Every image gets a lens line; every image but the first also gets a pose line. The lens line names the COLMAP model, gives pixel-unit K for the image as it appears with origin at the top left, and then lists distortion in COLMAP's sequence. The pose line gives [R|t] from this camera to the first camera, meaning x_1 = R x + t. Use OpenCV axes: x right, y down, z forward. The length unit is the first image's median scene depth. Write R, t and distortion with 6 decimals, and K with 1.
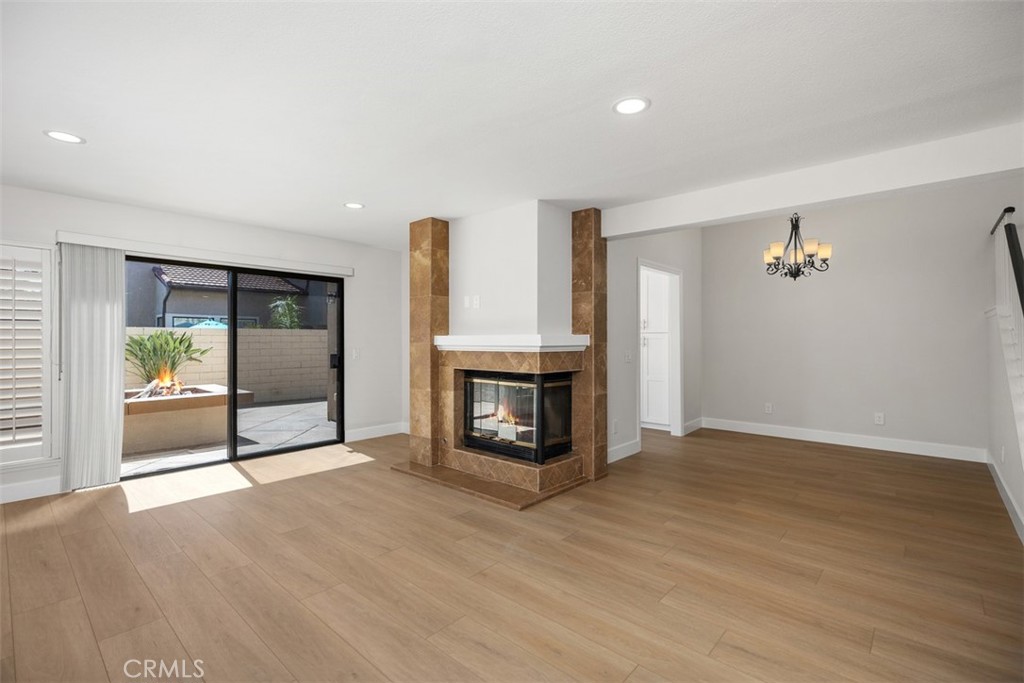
lens RADIAL K [[461.0, 0, 514.0], [0, 461.0, 340.1], [0, 0, 1]] dist [0.005310, 0.000947]
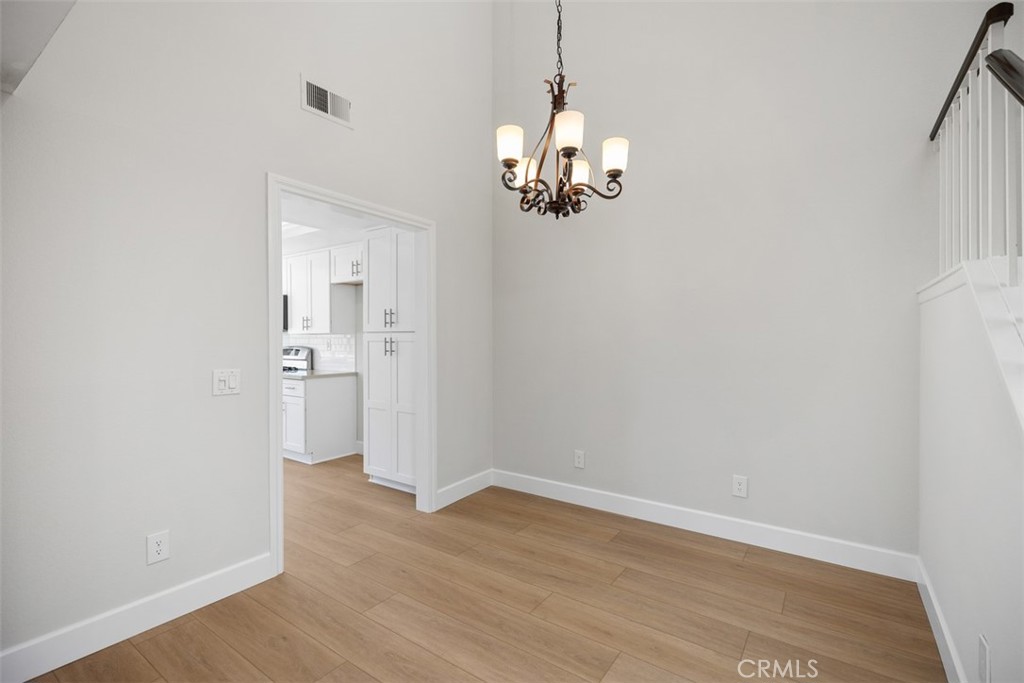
lens RADIAL K [[461.0, 0, 508.9], [0, 461.0, 338.8], [0, 0, 1]] dist [0.005310, 0.000947]
pose [[0.990353, 0.004852, 0.138484, 0.479390], [-0.003516, 0.999945, -0.009888, -0.003193], [-0.138524, 0.009306, 0.990315, 0.530990]]
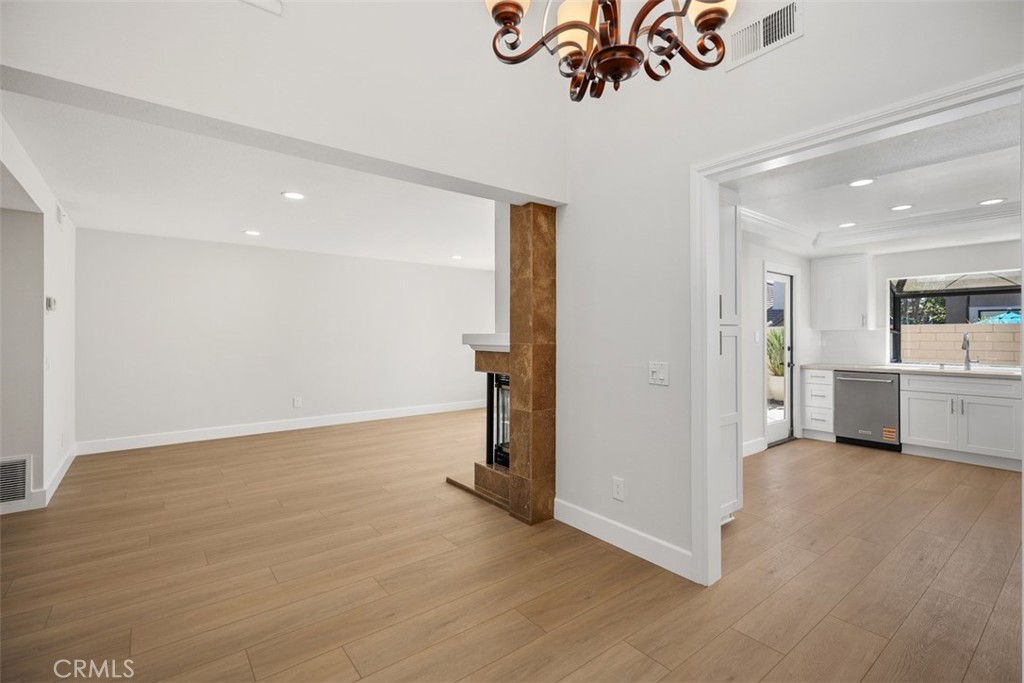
lens RADIAL K [[461.0, 0, 510.8], [0, 461.0, 336.0], [0, 0, 1]] dist [0.005310, 0.000947]
pose [[-0.166769, -0.001131, -0.985995, 0.689306], [-0.001524, 0.999998, -0.000889, -0.004073], [0.985995, 0.001354, -0.166771, 0.805746]]
